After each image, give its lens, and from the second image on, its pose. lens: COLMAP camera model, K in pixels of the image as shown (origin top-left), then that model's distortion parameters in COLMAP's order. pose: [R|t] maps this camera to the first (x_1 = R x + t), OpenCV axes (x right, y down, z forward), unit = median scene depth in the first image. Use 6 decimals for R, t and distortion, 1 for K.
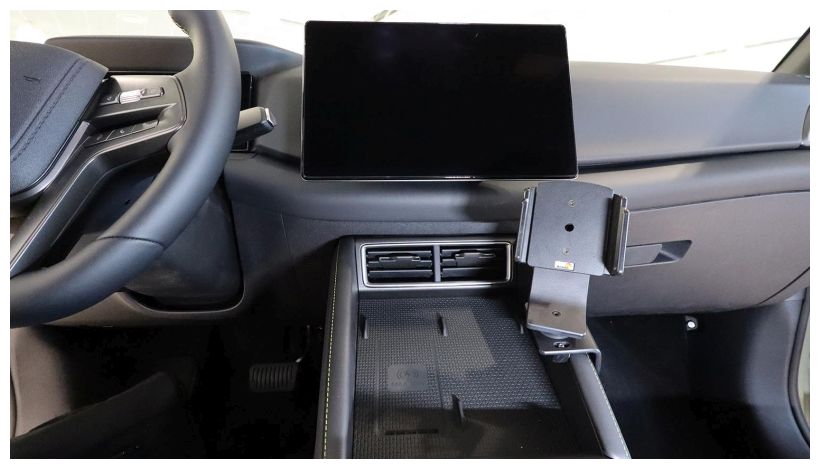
lens RADIAL K [[393.7, 0, 411.6], [0, 393.7, 236.2], [0, 0, 1]] dist [-0.004074, 0.001017]
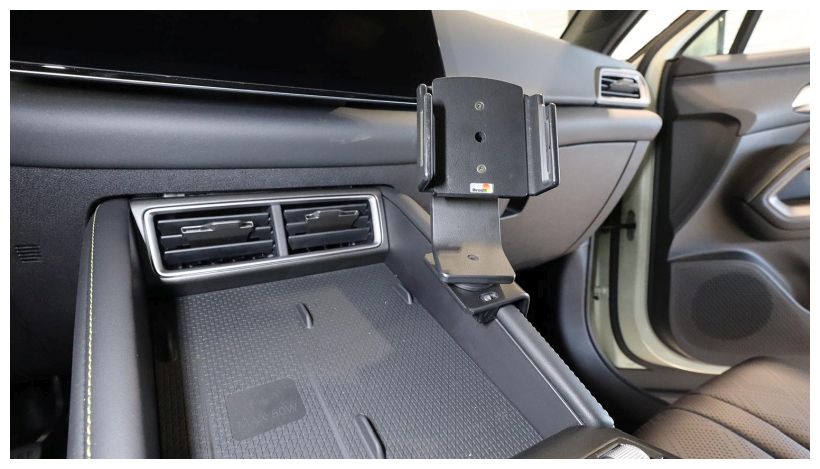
lens RADIAL K [[393.7, 0, 421.6], [0, 393.7, 233.5], [0, 0, 1]] dist [-0.004074, 0.001017]
pose [[0.869759, -0.095724, 0.484103, -0.052144], [0.105090, 0.994432, 0.007825, 0.097937], [-0.482157, 0.044069, 0.874976, 0.279284]]
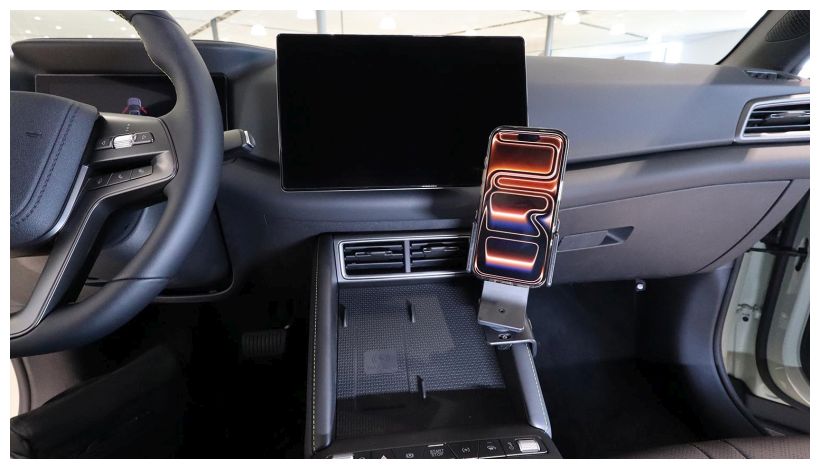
lens RADIAL K [[393.7, 0, 412.8], [0, 393.7, 236.9], [0, 0, 1]] dist [-0.004074, 0.001017]
pose [[0.998878, -0.016393, 0.044440, 0.031521], [0.010074, 0.990261, 0.138859, -0.142490], [-0.046283, -0.138255, 0.989315, -0.108934]]
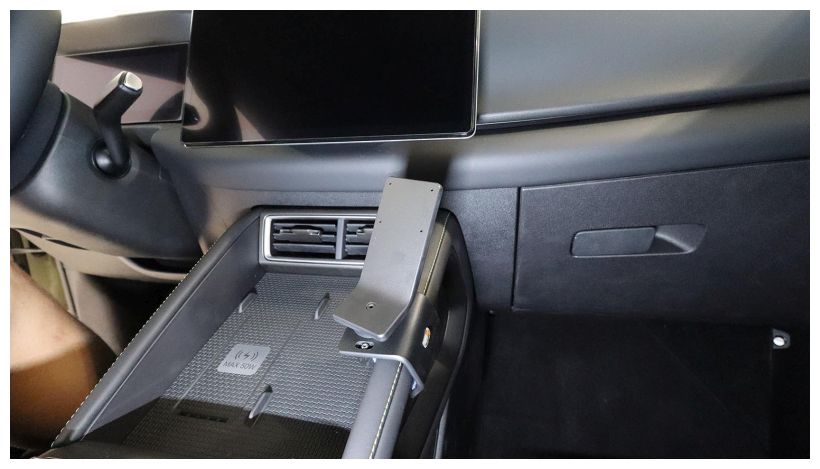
lens RADIAL K [[393.7, 0, 409.3], [0, 393.7, 236.6], [0, 0, 1]] dist [-0.004074, 0.001017]
pose [[0.953684, 0.045172, -0.297400, 0.484071], [-0.026914, 0.997509, 0.065206, 0.001046], [0.299604, -0.054182, 0.952524, 0.195358]]
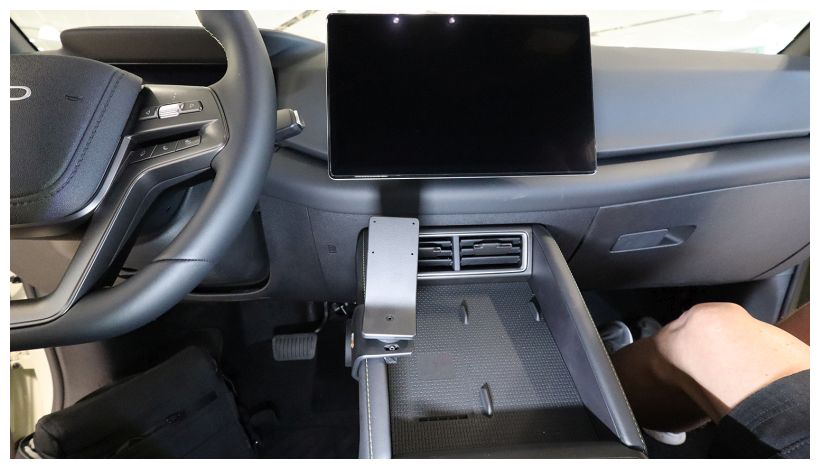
lens RADIAL K [[375.7, 0, 408.3], [0, 375.7, 235.4], [0, 0, 1]] dist [-0.003958, -0.000467]
pose [[0.999978, -0.006500, 0.001450, -0.064922], [0.006321, 0.994919, 0.100481, -0.079699], [-0.002096, -0.100470, 0.994938, 0.006727]]
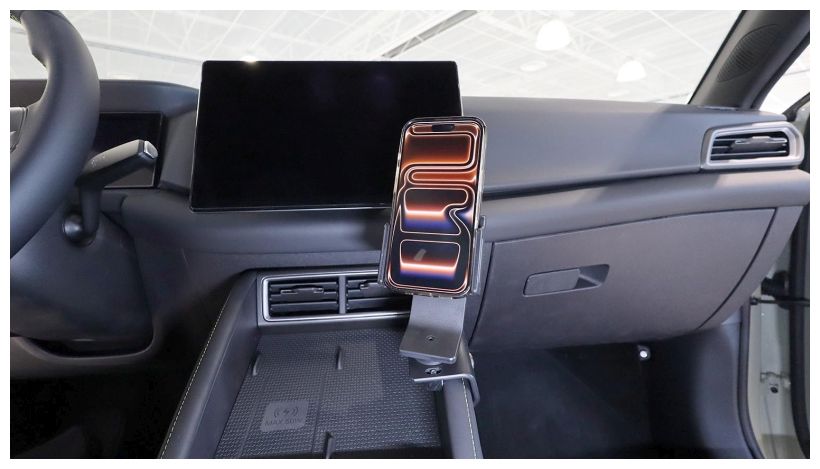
lens RADIAL K [[393.7, 0, 414.8], [0, 393.7, 232.7], [0, 0, 1]] dist [-0.004074, 0.001017]
pose [[0.999129, -0.028823, 0.030180, 0.220482], [0.032152, 0.992688, -0.116350, 0.035938], [-0.026606, 0.117219, 0.992750, 0.008234]]
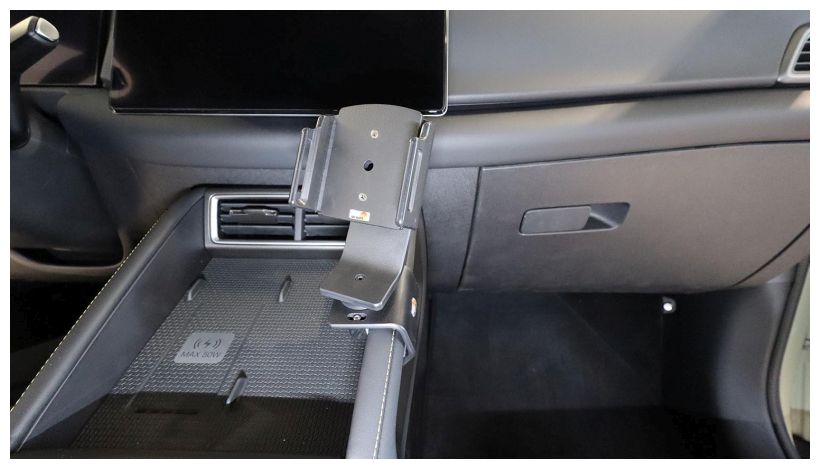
lens RADIAL K [[393.7, 0, 413.5], [0, 393.7, 237.6], [0, 0, 1]] dist [-0.004074, 0.001017]
pose [[0.996527, 0.031496, -0.077084, 0.382588], [-0.026005, 0.997121, 0.071235, 0.041463], [0.079106, -0.068983, 0.994477, 0.167385]]
